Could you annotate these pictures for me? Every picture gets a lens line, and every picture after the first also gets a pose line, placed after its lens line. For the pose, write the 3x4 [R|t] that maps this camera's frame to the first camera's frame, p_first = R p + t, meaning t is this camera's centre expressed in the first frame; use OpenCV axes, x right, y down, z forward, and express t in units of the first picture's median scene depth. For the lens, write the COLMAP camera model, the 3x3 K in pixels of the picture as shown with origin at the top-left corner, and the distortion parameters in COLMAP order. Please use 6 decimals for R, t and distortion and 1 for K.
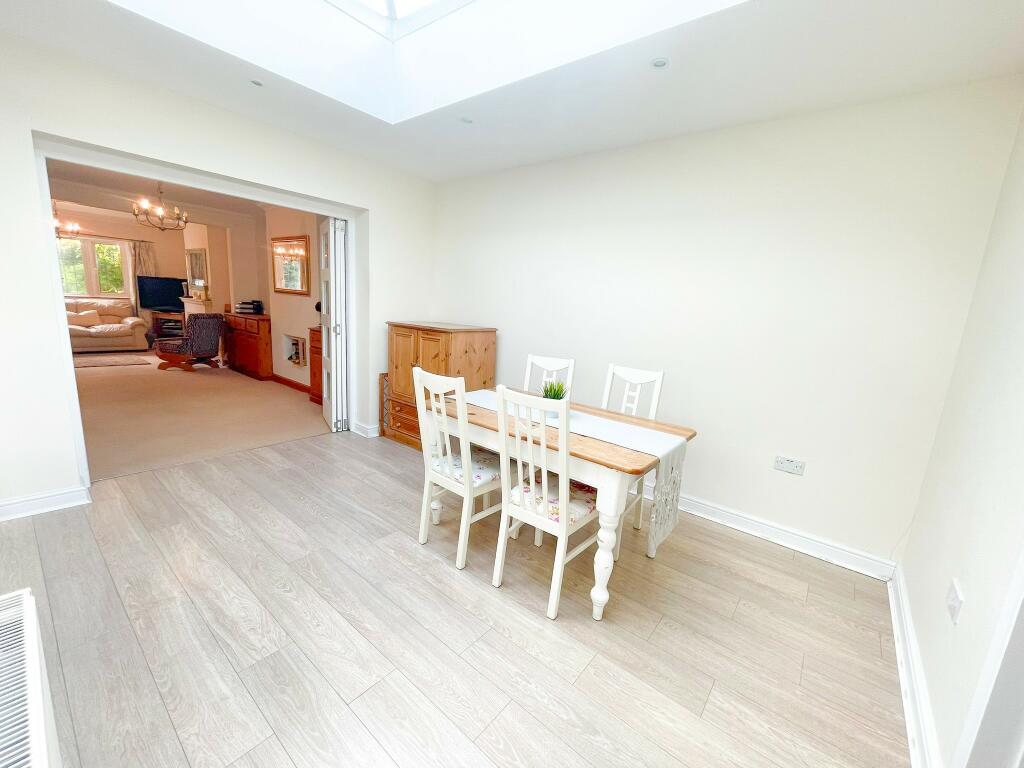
lens RADIAL K [[413.4, 0, 516.2], [0, 413.4, 385.1], [0, 0, 1]] dist [-0.000717, 0.000070]
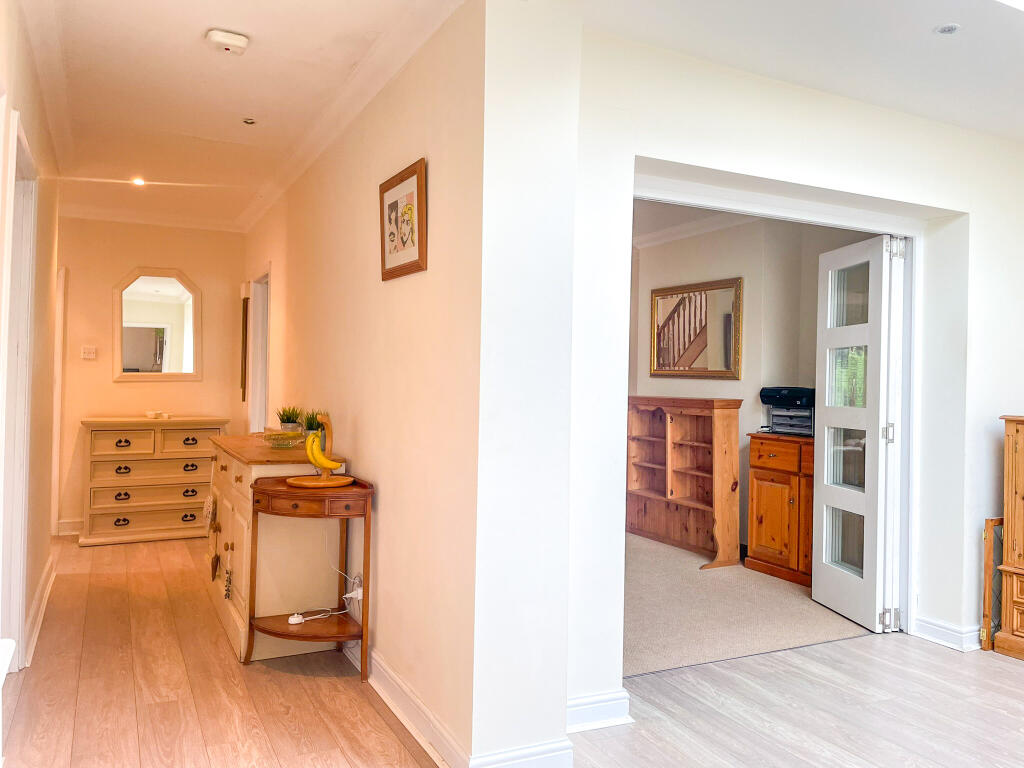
lens RADIAL K [[795.3, 0, 509.0], [0, 795.3, 382.2], [0, 0, 1]] dist [-0.003087, -0.005571]
pose [[0.909953, -0.047992, -0.411924, -0.468097], [-0.039034, 0.978960, -0.200283, 0.026338], [0.412869, 0.198328, 0.888935, -0.129608]]
